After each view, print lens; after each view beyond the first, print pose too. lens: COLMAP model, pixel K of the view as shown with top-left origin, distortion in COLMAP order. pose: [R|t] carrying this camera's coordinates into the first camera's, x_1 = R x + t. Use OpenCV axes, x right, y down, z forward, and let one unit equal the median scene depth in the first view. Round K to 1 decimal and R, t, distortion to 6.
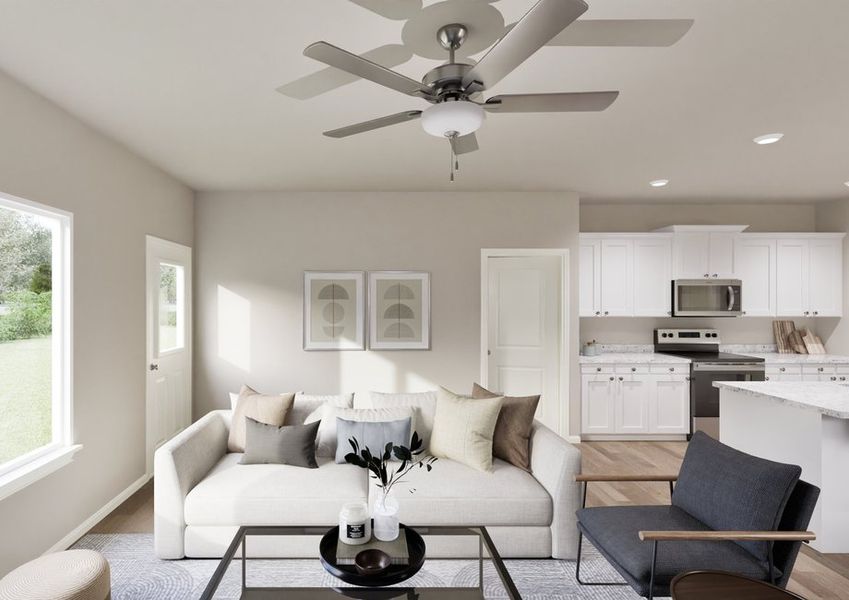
lens RADIAL K [[454.5, 0, 408.3], [0, 454.5, 299.1], [0, 0, 1]] dist [-0.001090, -0.000470]
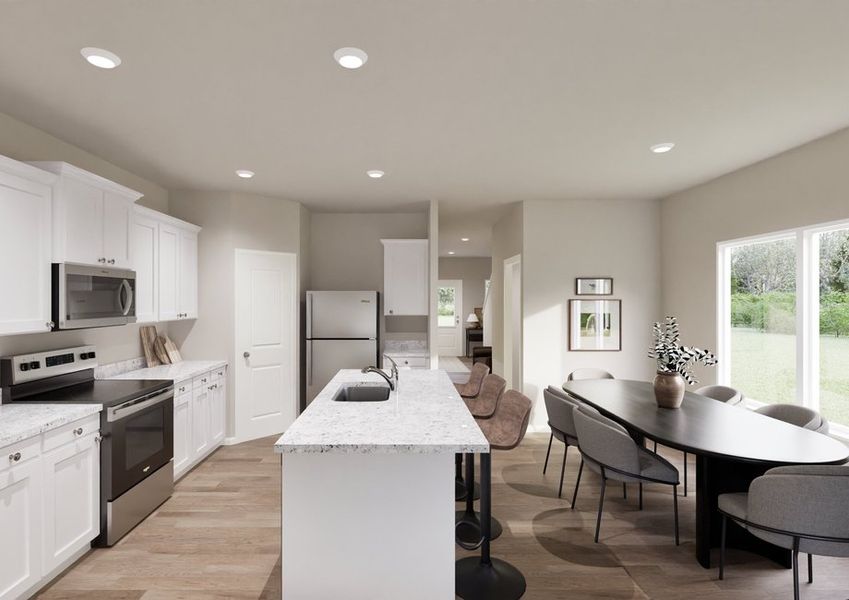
lens RADIAL K [[454.5, 0, 408.3], [0, 454.5, 299.1], [0, 0, 1]] dist [-0.001090, -0.000470]
pose [[0.096560, 0.000549, 0.995327, 0.080625], [-0.000714, 1.000000, -0.000482, 0.000691], [-0.995327, -0.000664, 0.096561, 0.502571]]
